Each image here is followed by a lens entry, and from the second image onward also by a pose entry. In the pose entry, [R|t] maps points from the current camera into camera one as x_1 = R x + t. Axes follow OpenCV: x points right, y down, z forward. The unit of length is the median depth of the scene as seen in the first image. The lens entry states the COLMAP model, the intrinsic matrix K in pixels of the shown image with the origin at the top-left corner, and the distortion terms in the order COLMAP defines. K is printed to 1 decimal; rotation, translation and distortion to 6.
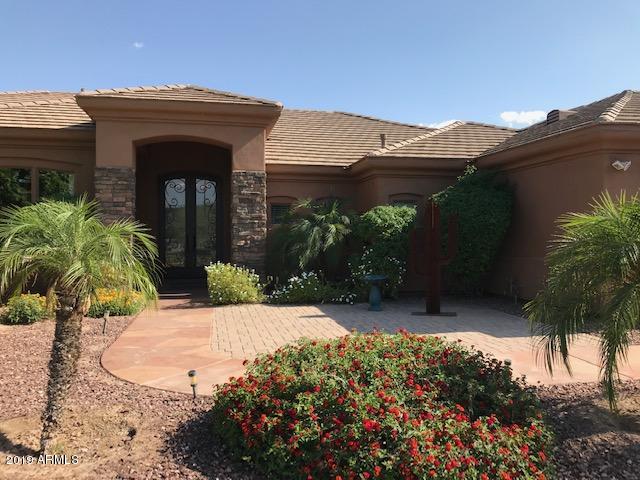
lens RADIAL K [[539.4, 0, 320.0], [0, 539.4, 240.0], [0, 0, 1]] dist [0.080524, -0.093543]
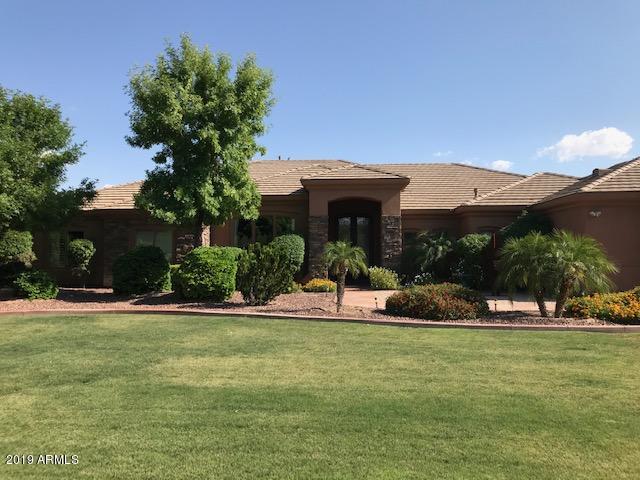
lens RADIAL K [[539.4, 0, 320.0], [0, 539.4, 240.0], [0, 0, 1]] dist [0.080524, -0.093543]
pose [[0.969078, -0.007717, -0.246636, 0.074977], [-0.000994, 0.999381, -0.035178, 0.013646], [0.246754, 0.034335, 0.968470, -0.748735]]
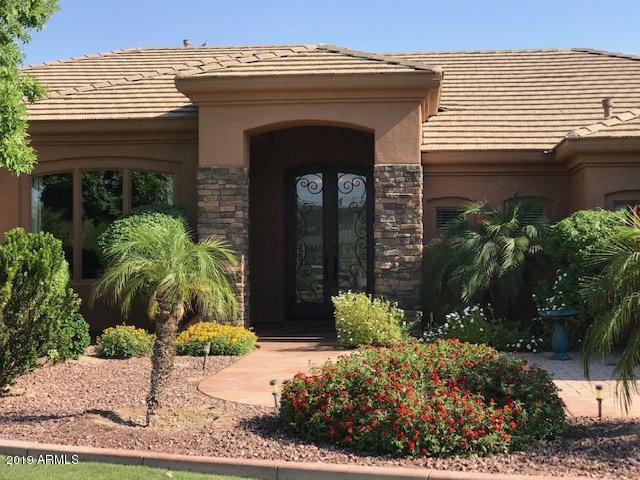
lens RADIAL K [[1081.7, 0, 320.0], [0, 1081.7, 240.0], [0, 0, 1]] dist [0.035894, 0.036060]
pose [[0.957971, -0.010054, -0.286690, 0.182653], [0.002375, 0.999629, -0.027121, 0.010152], [0.286856, 0.025300, 0.957640, -0.395949]]
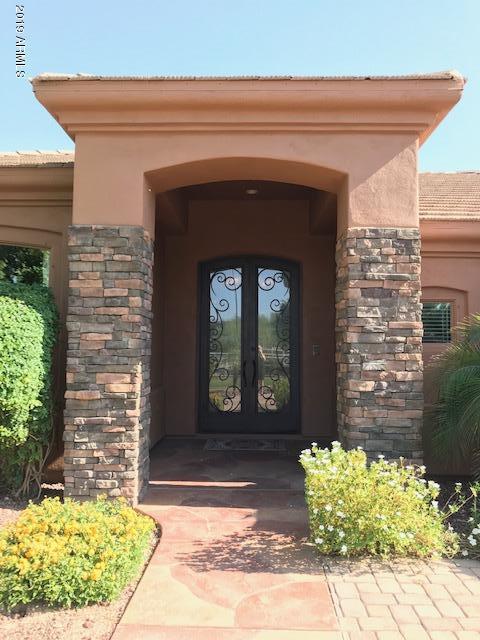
lens RADIAL K [[539.4, 0, 240.0], [0, 539.4, 320.0], [0, 0, 1]] dist [0.080524, -0.093543]
pose [[0.973922, -0.003162, -0.226861, -0.150617], [-0.011093, 0.998043, -0.061535, -0.021319], [0.226611, 0.062447, 0.971981, 0.551138]]
